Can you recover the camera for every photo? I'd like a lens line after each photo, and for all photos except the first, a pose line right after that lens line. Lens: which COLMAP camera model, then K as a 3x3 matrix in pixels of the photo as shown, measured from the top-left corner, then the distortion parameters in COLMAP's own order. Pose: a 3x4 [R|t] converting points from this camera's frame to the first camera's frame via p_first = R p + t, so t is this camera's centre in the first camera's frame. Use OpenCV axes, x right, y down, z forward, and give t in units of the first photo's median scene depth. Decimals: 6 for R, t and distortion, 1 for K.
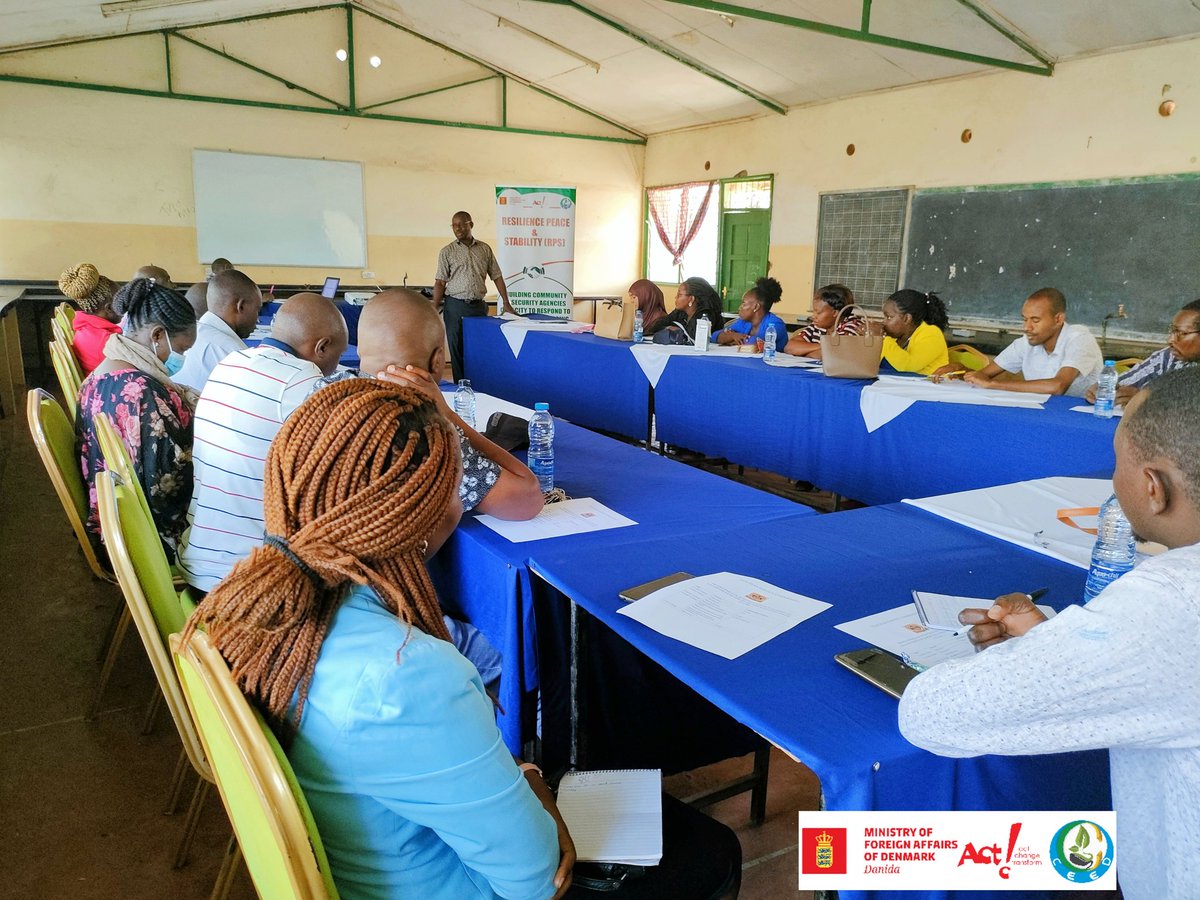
lens RADIAL K [[894.0, 0, 600.0], [0, 894.0, 450.0], [0, 0, 1]] dist [0.040256, -0.011203]
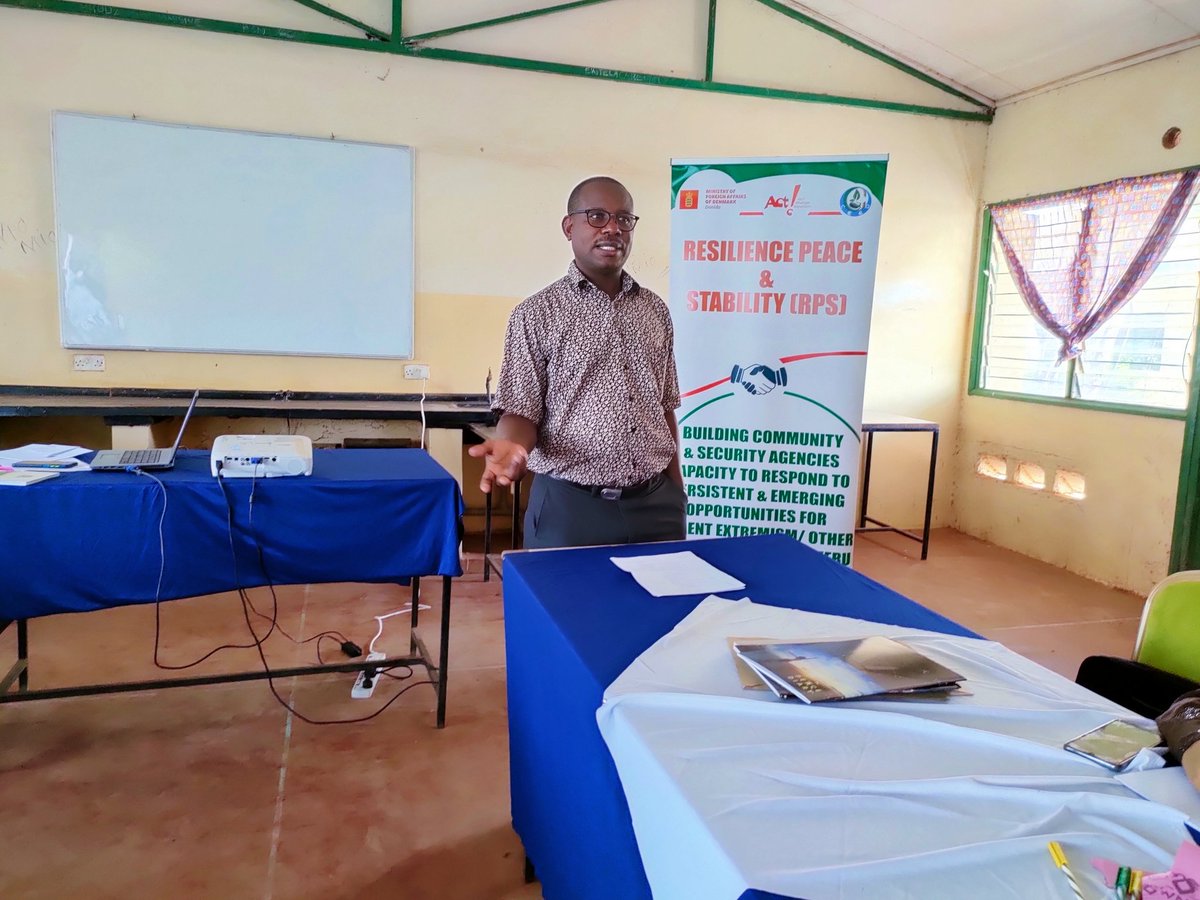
lens RADIAL K [[894.0, 0, 600.0], [0, 894.0, 450.0], [0, 0, 1]] dist [0.040256, -0.011203]
pose [[0.974147, 0.040229, -0.222305, -0.052665], [-0.059426, 0.994994, -0.080350, -0.131012], [0.217960, 0.091483, 0.971661, 0.602303]]
